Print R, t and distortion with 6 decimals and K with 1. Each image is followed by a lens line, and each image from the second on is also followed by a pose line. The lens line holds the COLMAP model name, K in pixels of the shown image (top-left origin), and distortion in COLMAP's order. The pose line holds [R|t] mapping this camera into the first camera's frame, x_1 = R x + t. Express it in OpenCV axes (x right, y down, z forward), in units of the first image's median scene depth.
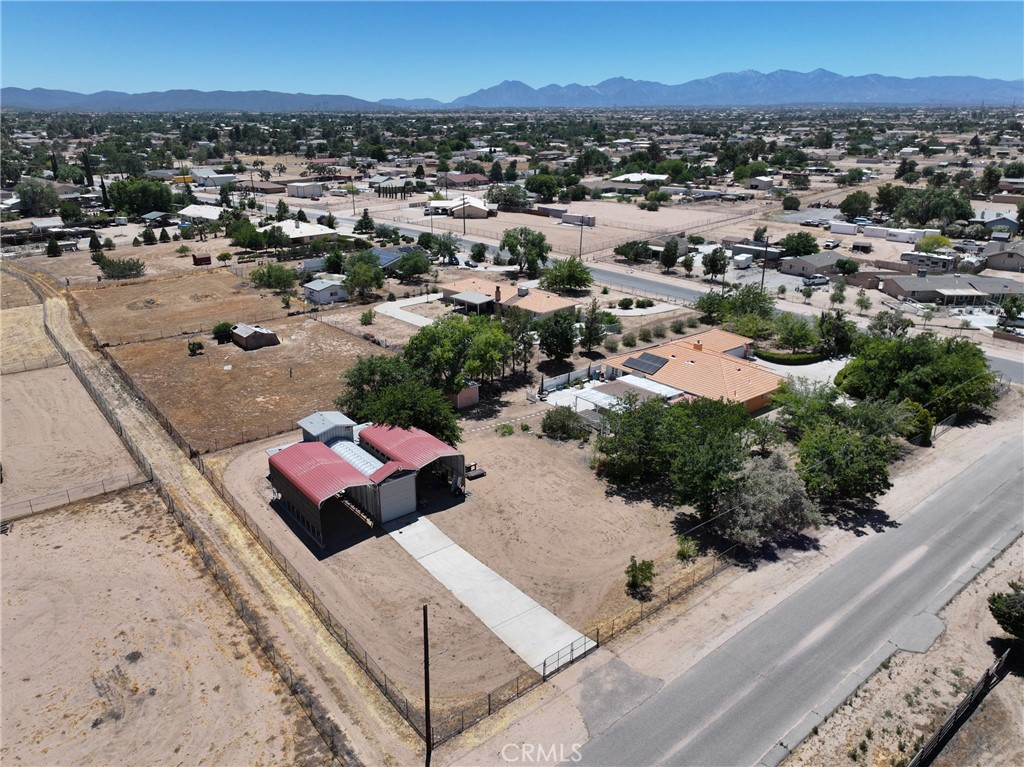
lens RADIAL K [[721.3, 0, 504.3], [0, 721.3, 379.1], [0, 0, 1]] dist [0.008987, 0.008820]
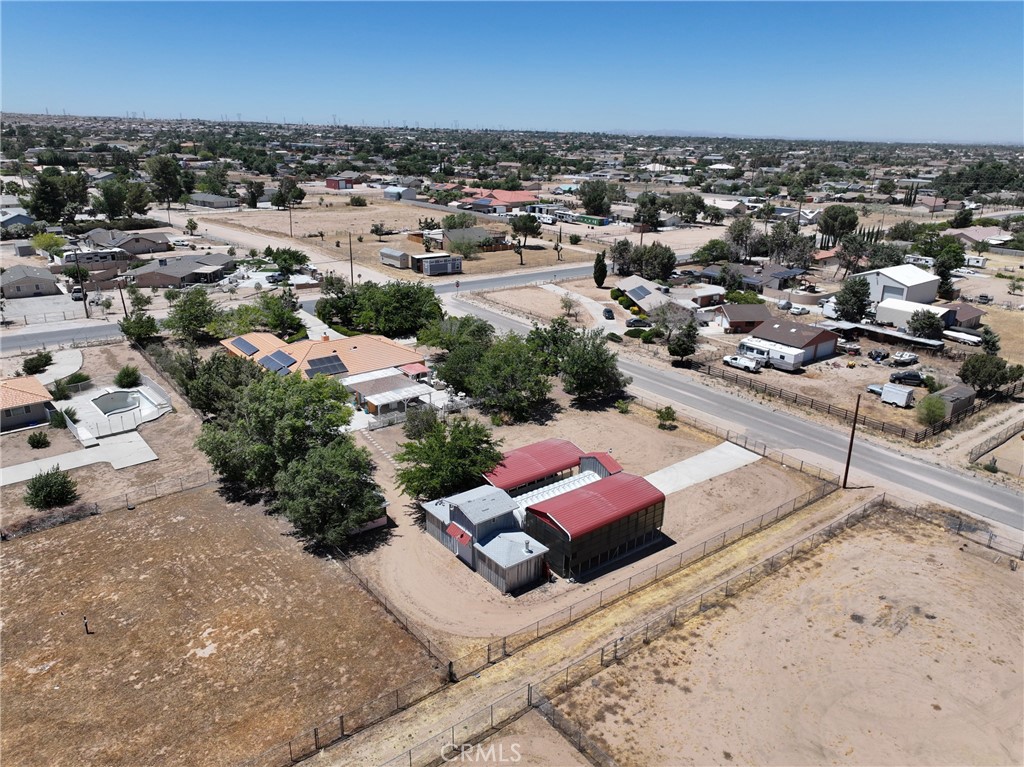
lens RADIAL K [[721.3, 0, 513.5], [0, 721.3, 380.7], [0, 0, 1]] dist [0.008987, 0.008820]
pose [[0.004176, -0.326620, 0.945146, -1.177693], [0.322164, 0.895201, 0.307937, -0.360358], [-0.946675, 0.303206, 0.108964, 1.045606]]
